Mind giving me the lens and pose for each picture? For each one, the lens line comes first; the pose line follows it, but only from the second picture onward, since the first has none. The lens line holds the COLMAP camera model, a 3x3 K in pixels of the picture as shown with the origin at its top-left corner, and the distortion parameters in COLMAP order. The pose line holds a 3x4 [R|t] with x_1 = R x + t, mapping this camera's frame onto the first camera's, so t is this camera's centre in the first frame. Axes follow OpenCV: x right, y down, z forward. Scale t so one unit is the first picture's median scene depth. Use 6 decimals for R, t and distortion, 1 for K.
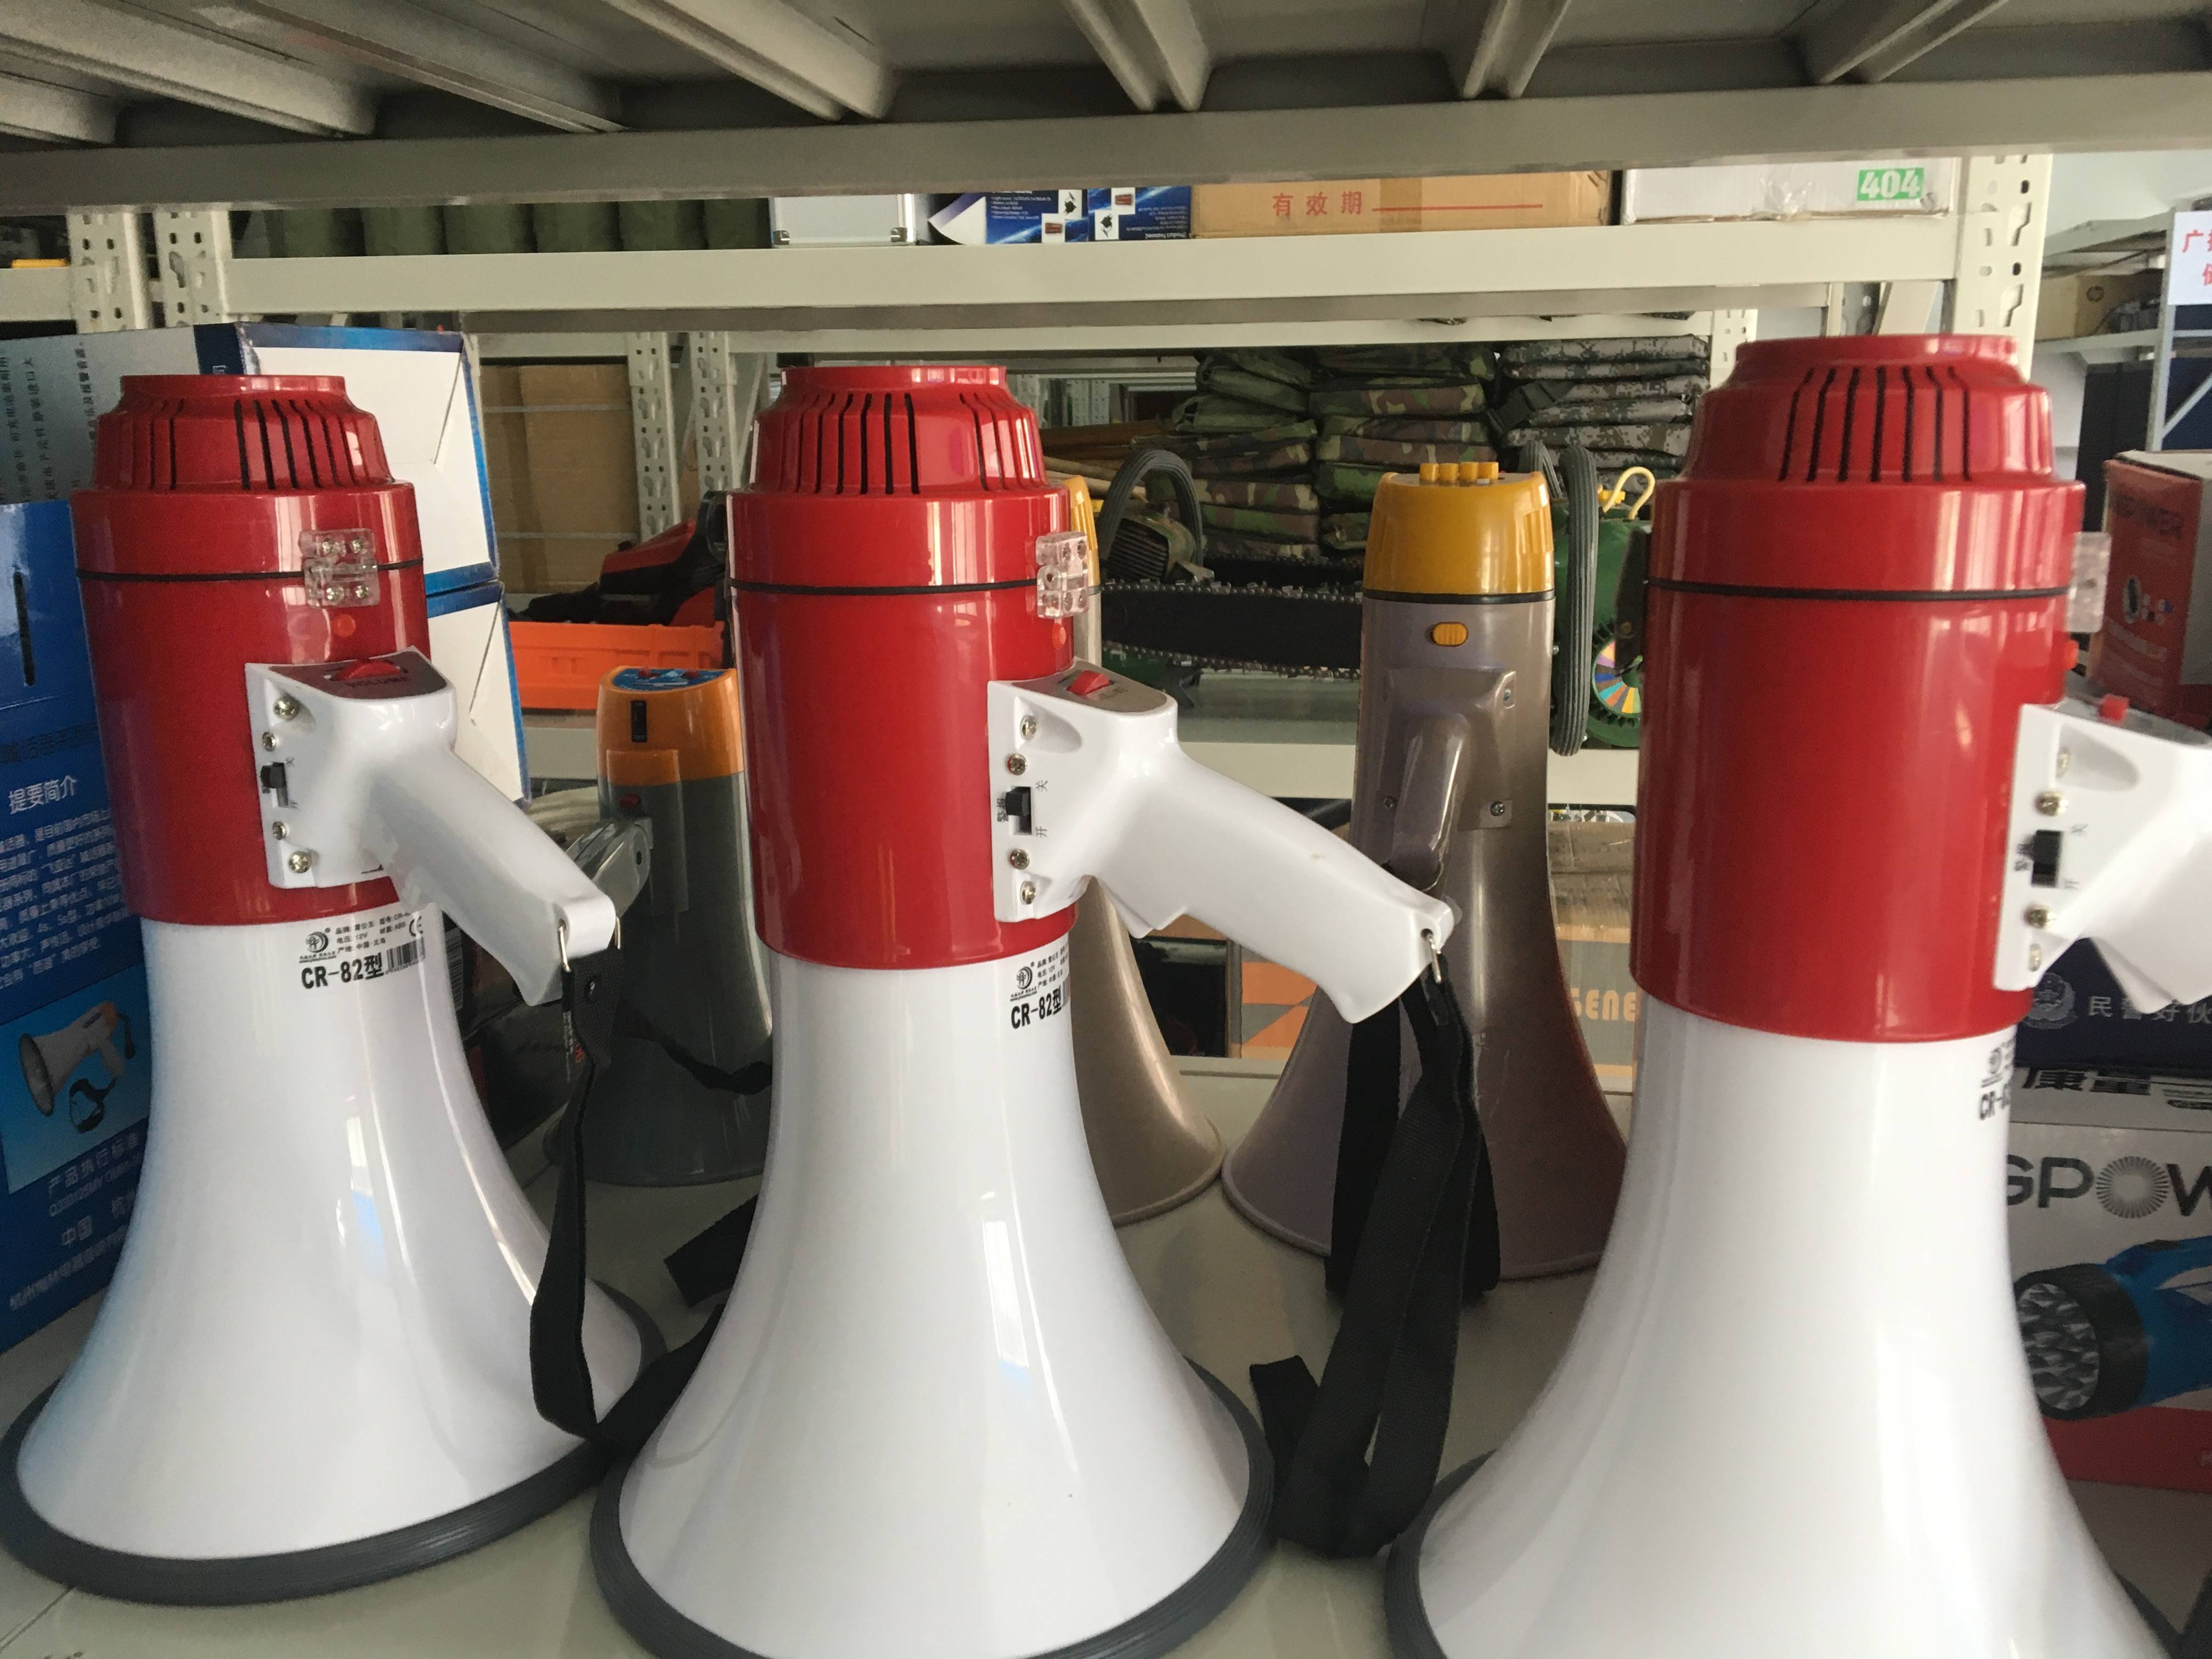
lens RADIAL K [[1858.3, 0, 1106.0], [0, 1858.3, 829.5], [0, 0, 1]] dist [0.056586, -0.000772]
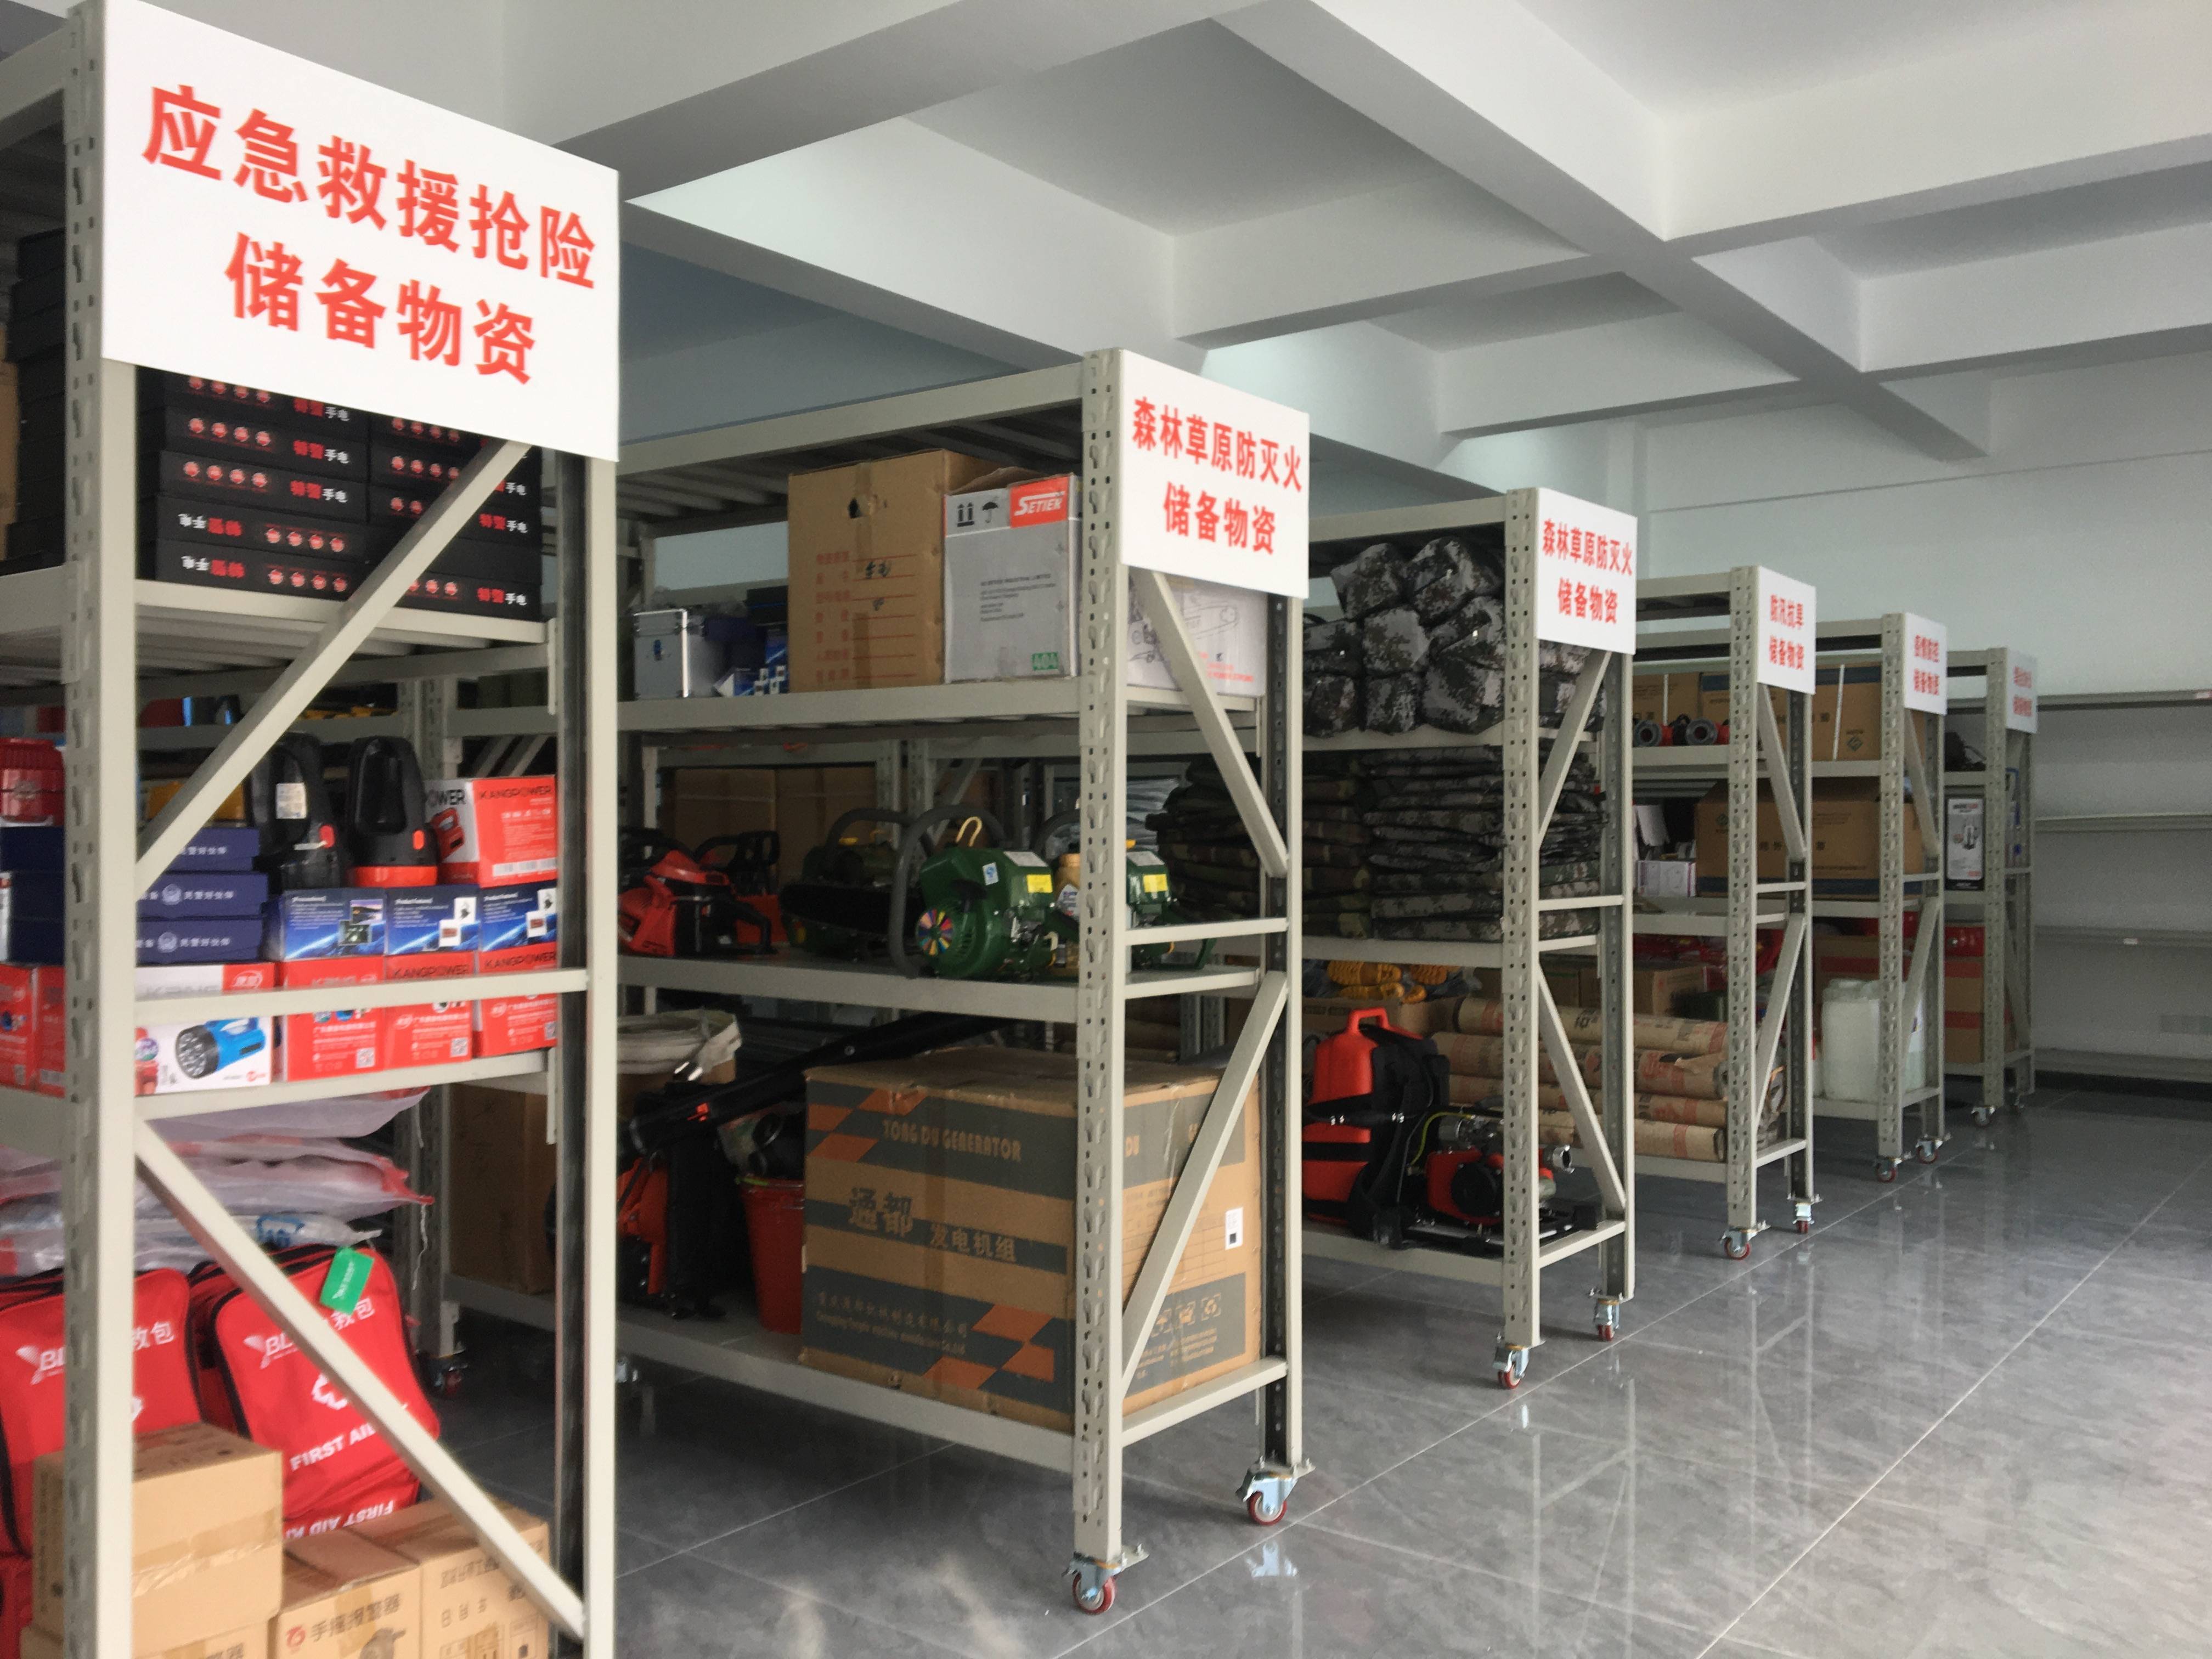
lens RADIAL K [[1858.3, 0, 1106.0], [0, 1858.3, 829.5], [0, 0, 1]] dist [0.056586, -0.000772]
pose [[0.870932, 0.018096, -0.491070, 0.723183], [-0.124466, 0.974859, -0.184821, 0.071846], [0.475380, 0.222088, 0.851288, -0.238122]]
